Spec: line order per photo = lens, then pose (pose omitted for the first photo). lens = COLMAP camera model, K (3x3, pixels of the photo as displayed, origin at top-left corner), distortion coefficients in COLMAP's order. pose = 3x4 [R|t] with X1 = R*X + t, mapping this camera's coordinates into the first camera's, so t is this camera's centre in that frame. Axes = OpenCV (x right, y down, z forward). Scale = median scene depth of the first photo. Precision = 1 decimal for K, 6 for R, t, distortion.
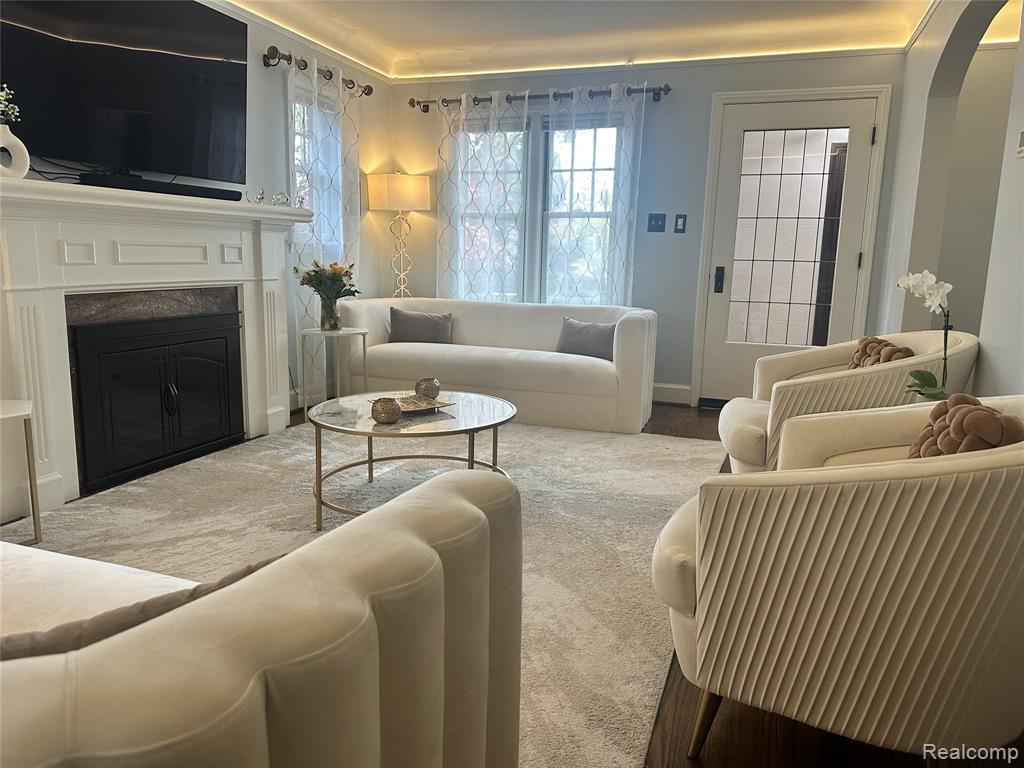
lens RADIAL K [[722.7, 0, 512.1], [0, 722.7, 383.6], [0, 0, 1]] dist [0.000708, -0.000790]
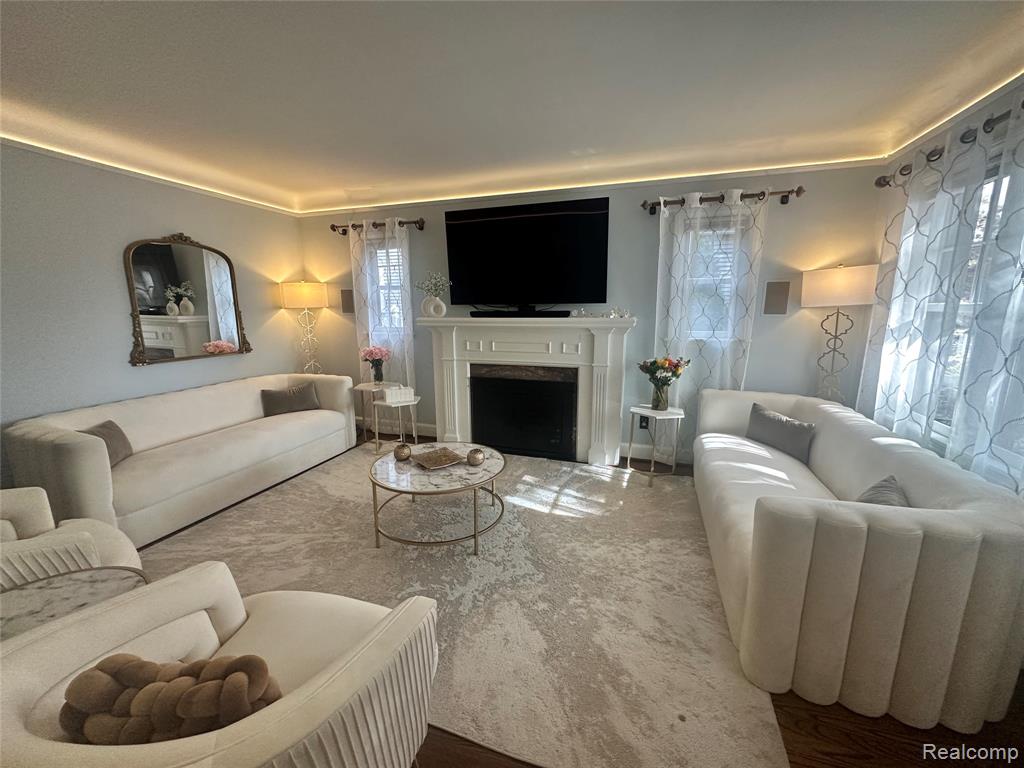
lens RADIAL K [[409.1, 0, 513.0], [0, 409.1, 383.6], [0, 0, 1]] dist [-0.002543, 0.000749]
pose [[0.016008, 0.169676, -0.985370, 0.565828], [-0.168598, 0.971843, 0.164608, -0.245309], [0.985555, 0.163496, 0.044164, 0.891453]]
